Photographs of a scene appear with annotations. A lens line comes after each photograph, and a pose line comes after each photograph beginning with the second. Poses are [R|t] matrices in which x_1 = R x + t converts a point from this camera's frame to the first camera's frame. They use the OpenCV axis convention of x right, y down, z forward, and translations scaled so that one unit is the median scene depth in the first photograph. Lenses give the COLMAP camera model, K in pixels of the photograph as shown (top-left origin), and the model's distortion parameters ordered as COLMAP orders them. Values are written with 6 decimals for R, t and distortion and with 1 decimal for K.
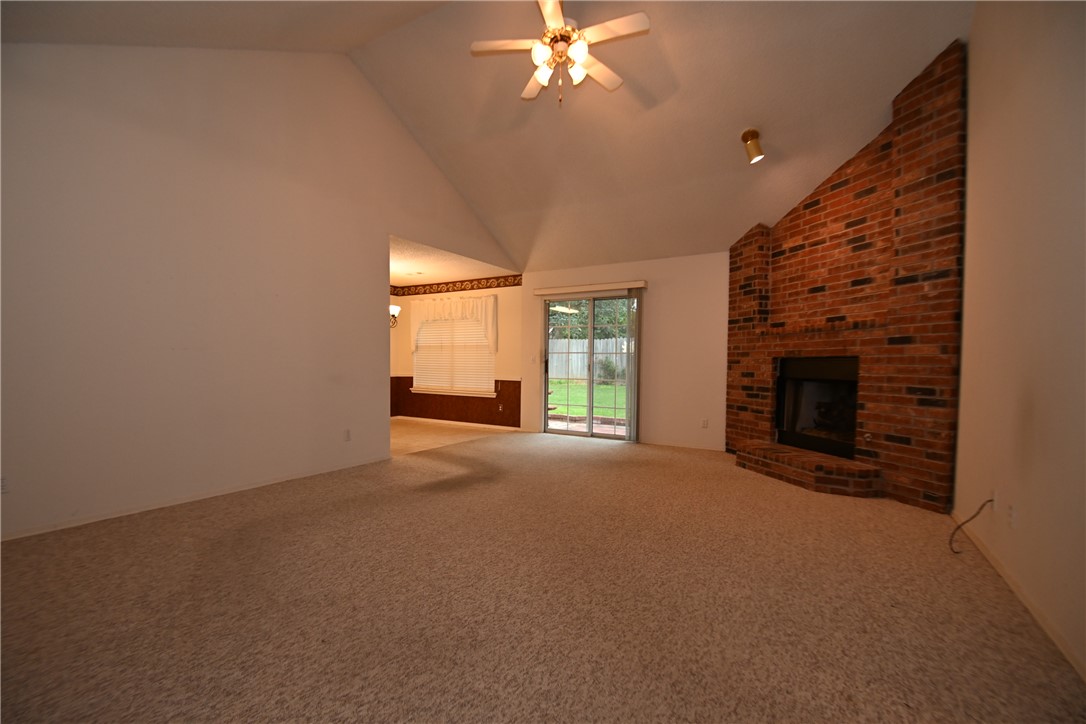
lens RADIAL K [[476.3, 0, 527.3], [0, 476.3, 377.2], [0, 0, 1]] dist [0.000033, -0.000421]
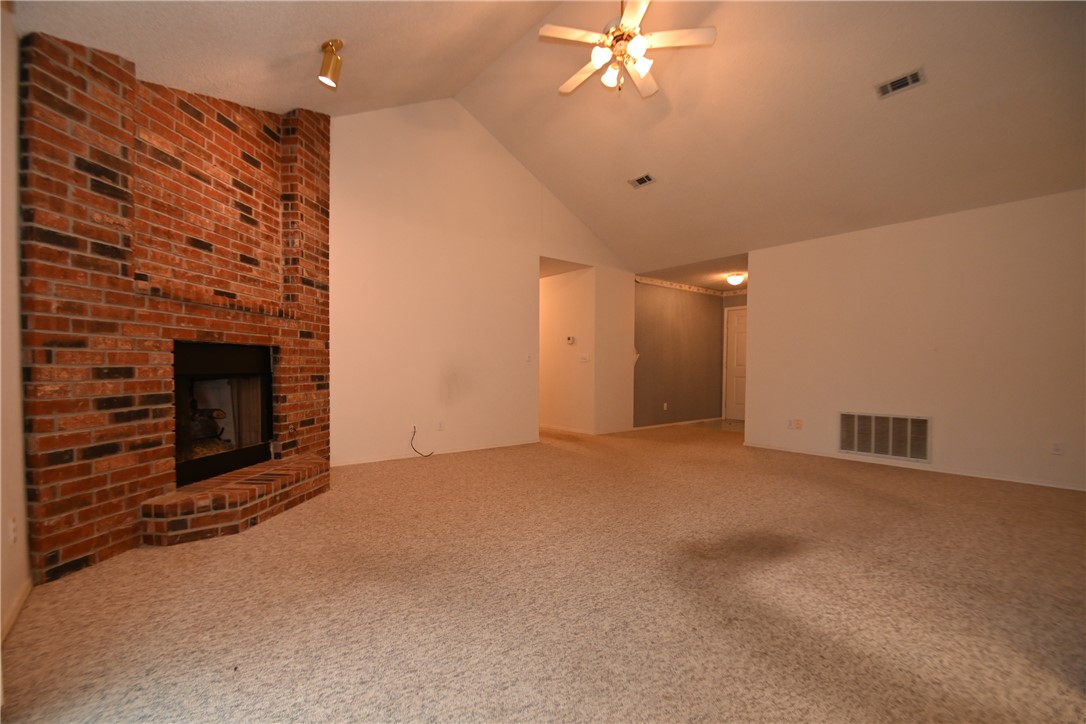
lens RADIAL K [[476.3, 0, 527.3], [0, 476.3, 377.2], [0, 0, 1]] dist [0.000033, -0.000421]
pose [[-0.938640, -0.021590, 0.344222, -0.078637], [-0.003105, 0.998527, 0.054163, -0.032378], [-0.344884, 0.049771, -0.937325, 1.546597]]
